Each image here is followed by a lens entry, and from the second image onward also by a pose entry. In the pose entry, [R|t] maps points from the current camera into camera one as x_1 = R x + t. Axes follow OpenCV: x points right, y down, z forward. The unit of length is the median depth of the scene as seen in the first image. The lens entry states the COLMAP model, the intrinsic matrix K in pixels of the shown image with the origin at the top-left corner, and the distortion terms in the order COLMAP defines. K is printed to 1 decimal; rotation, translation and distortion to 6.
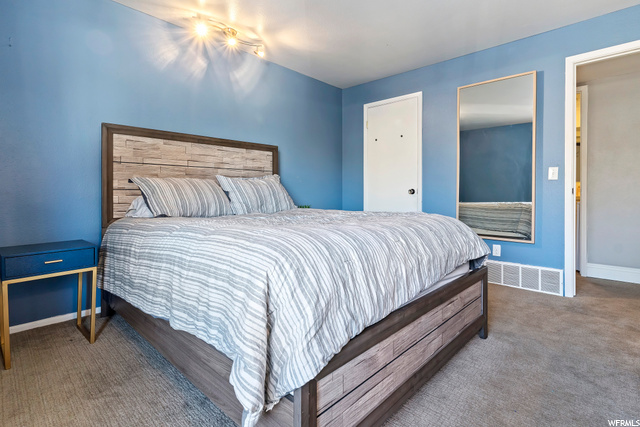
lens RADIAL K [[318.8, 0, 319.7], [0, 318.8, 190.6], [0, 0, 1]] dist [-0.000093, -0.000121]
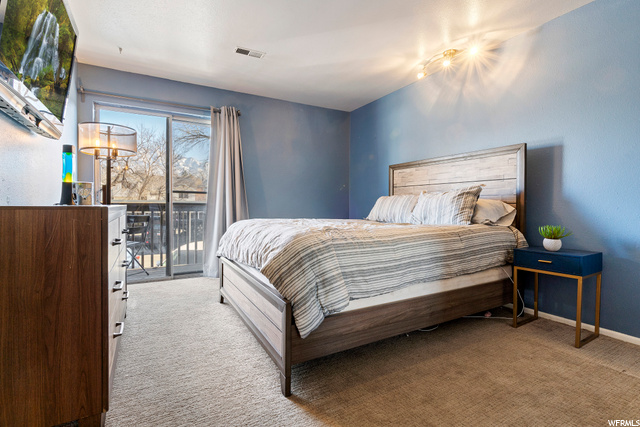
lens RADIAL K [[307.6, 0, 319.7], [0, 307.6, 215.6], [0, 0, 1]] dist [0.000392, -0.000435]
pose [[-0.308934, 0.027333, -0.950691, 0.912165], [-0.006592, 0.999501, 0.030878, 0.009270], [0.951061, 0.015807, -0.308600, 1.044627]]
